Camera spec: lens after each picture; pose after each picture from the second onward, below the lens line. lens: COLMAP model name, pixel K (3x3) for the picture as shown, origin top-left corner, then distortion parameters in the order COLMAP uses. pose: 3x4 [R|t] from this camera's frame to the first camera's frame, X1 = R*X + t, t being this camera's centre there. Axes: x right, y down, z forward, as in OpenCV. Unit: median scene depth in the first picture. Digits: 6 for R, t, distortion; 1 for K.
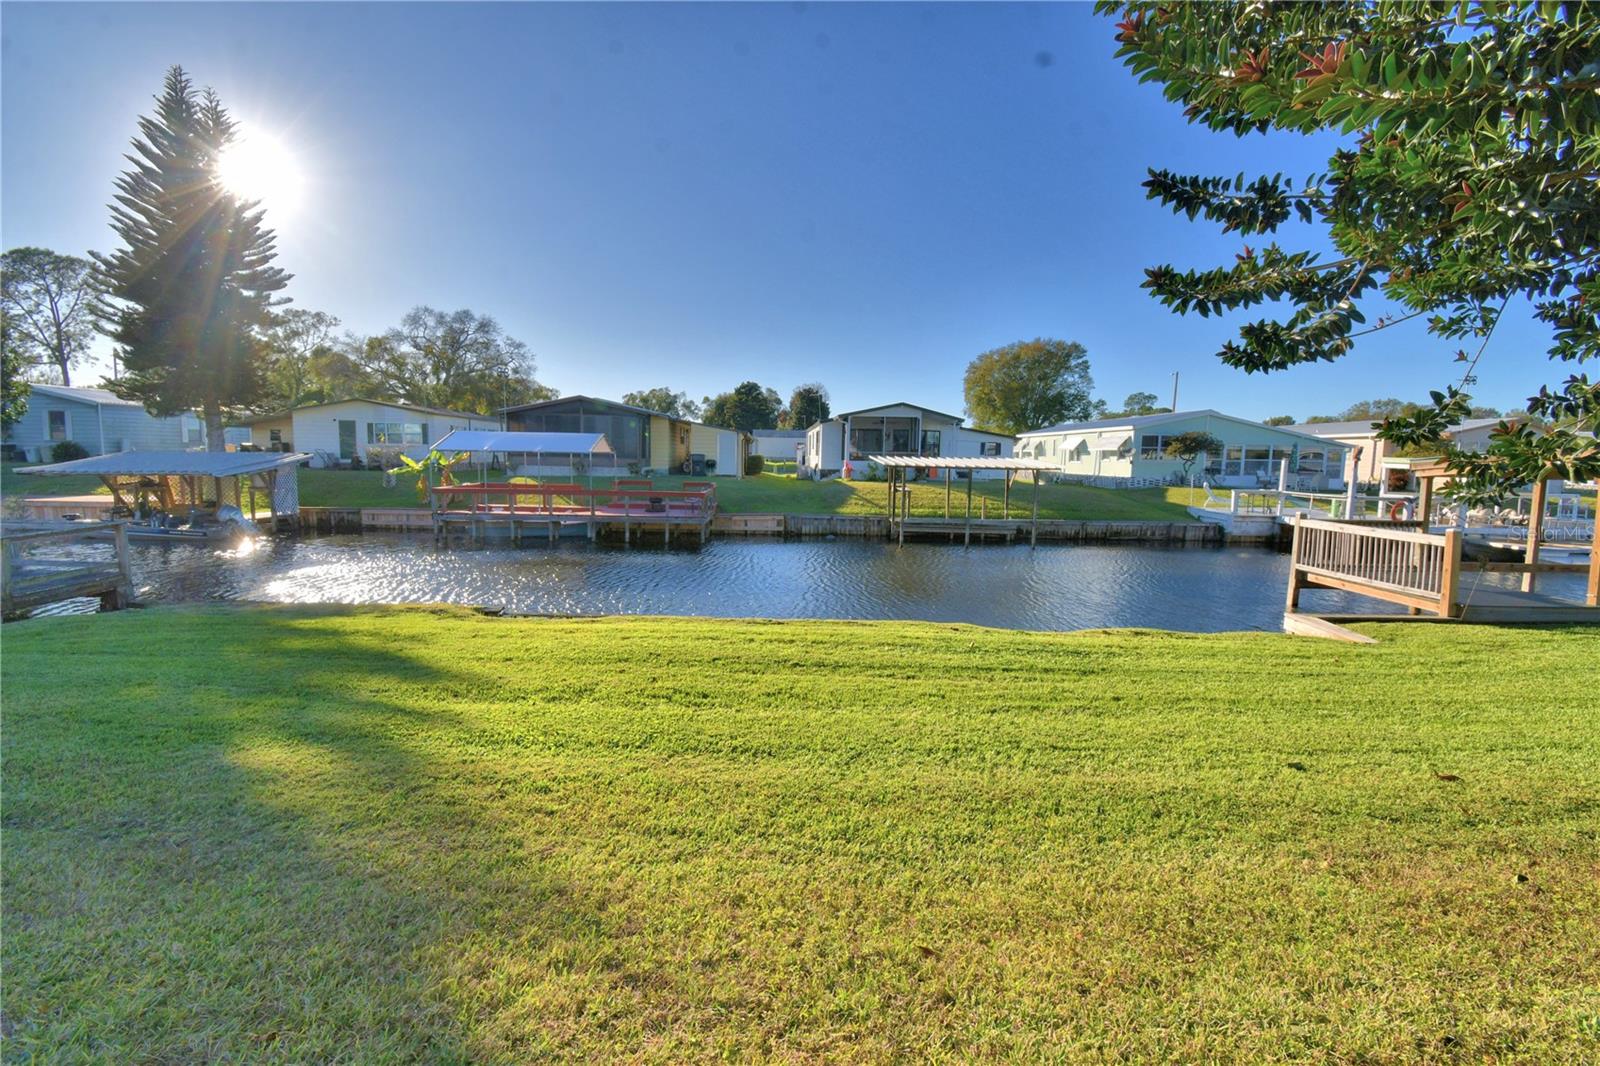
lens RADIAL K [[704.6, 0, 787.3], [0, 704.6, 533.3], [0, 0, 1]] dist [0.008675, -0.018021]
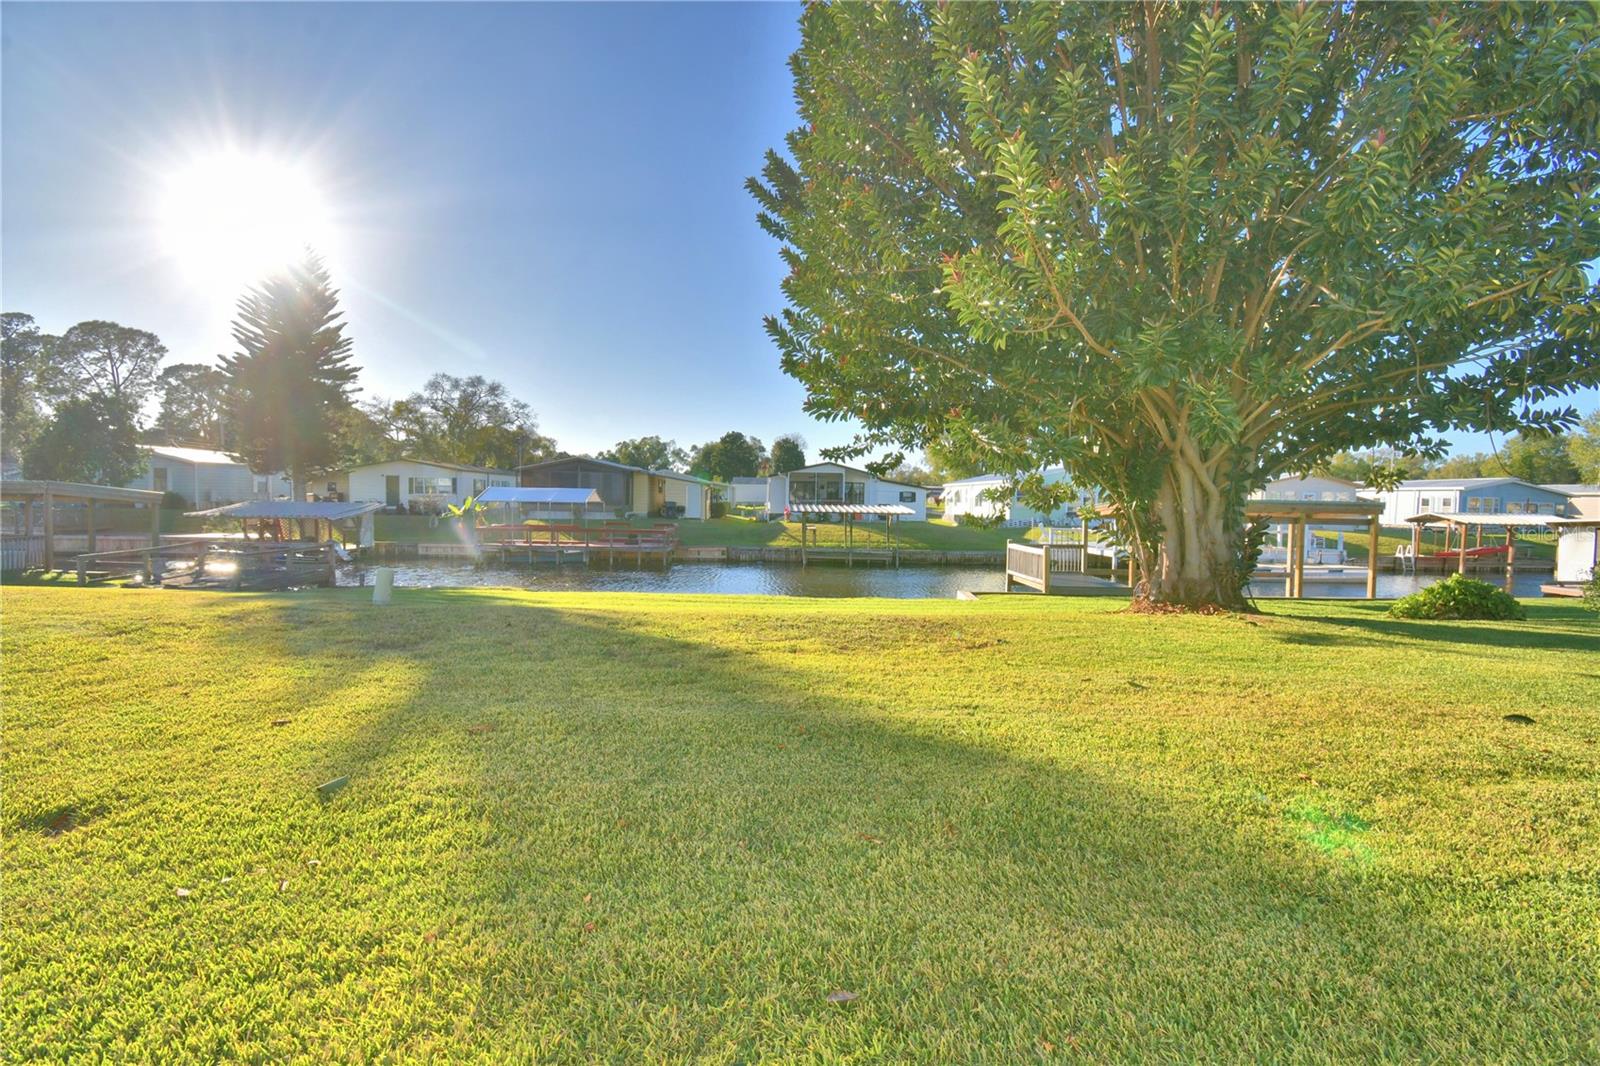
lens RADIAL K [[704.6, 0, 794.2], [0, 704.6, 534.9], [0, 0, 1]] dist [0.008675, -0.018021]
pose [[0.999825, -0.001523, 0.018624, 0.073653], [0.002606, 0.998297, -0.058284, 0.022276], [-0.018504, 0.058323, 0.998126, -0.273085]]
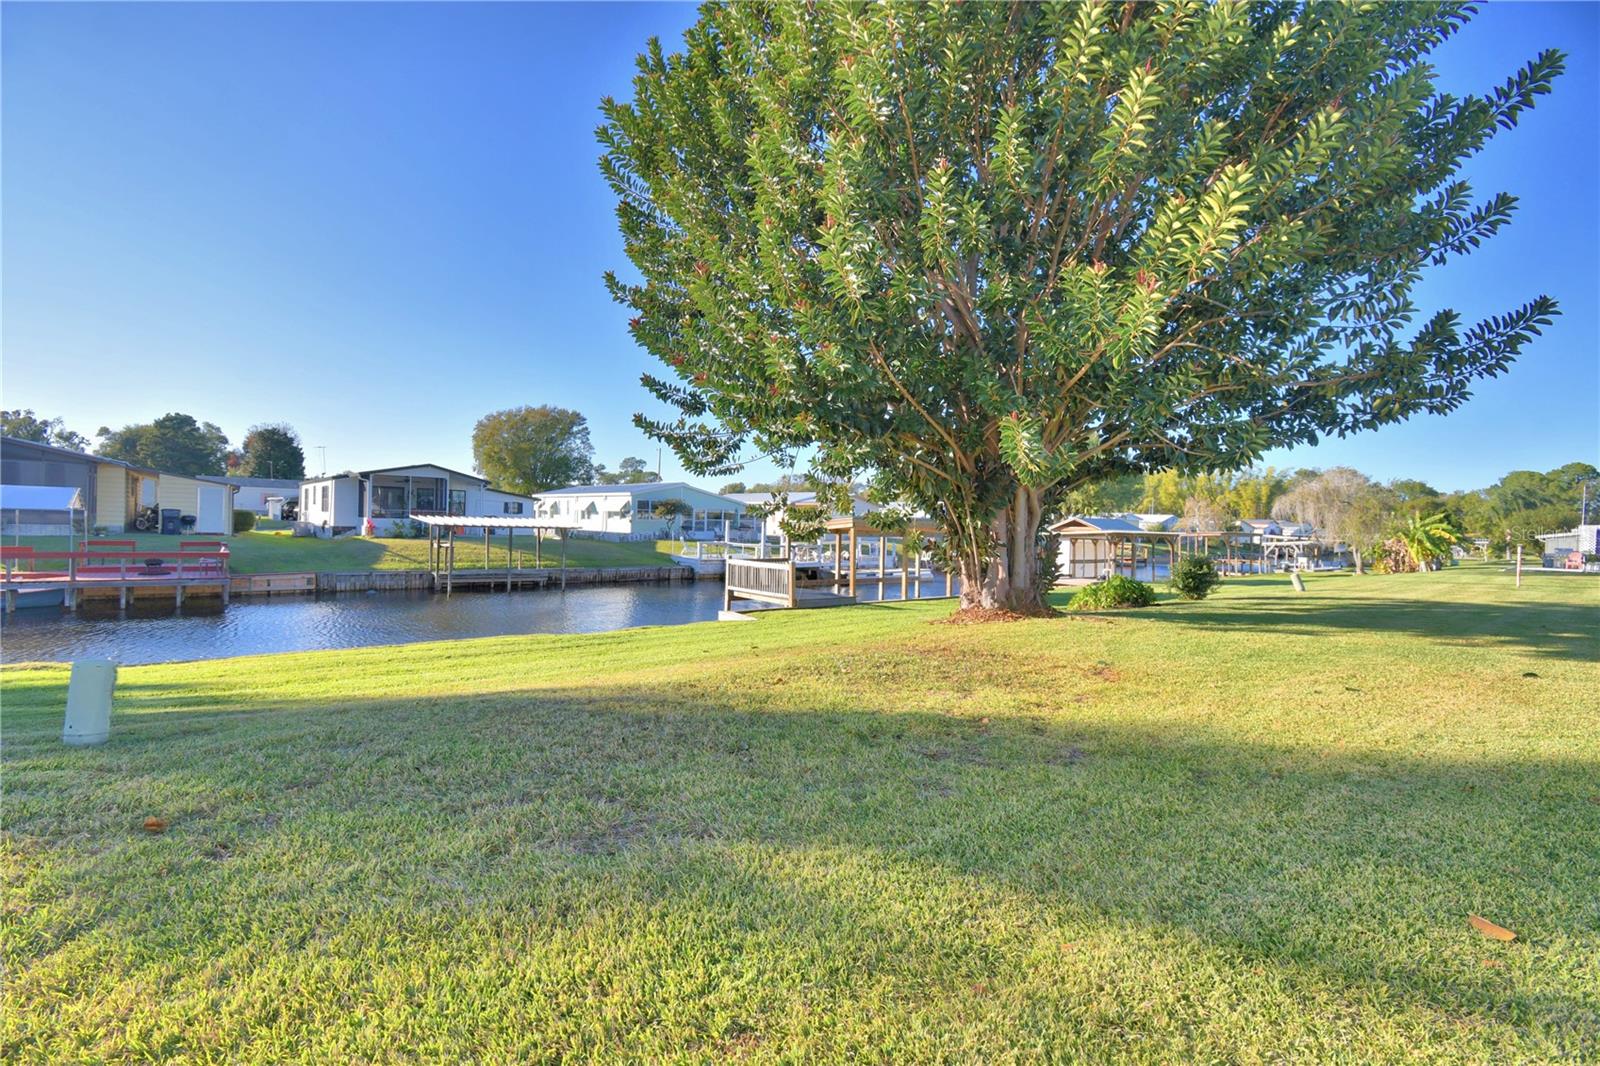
lens RADIAL K [[704.6, 0, 800.3], [0, 704.6, 515.7], [0, 0, 1]] dist [0.008675, -0.018021]
pose [[0.768064, 0.009319, 0.640306, -0.086180], [0.055215, 0.995207, -0.080717, 0.008457], [-0.637989, 0.097351, 0.763867, -0.158575]]
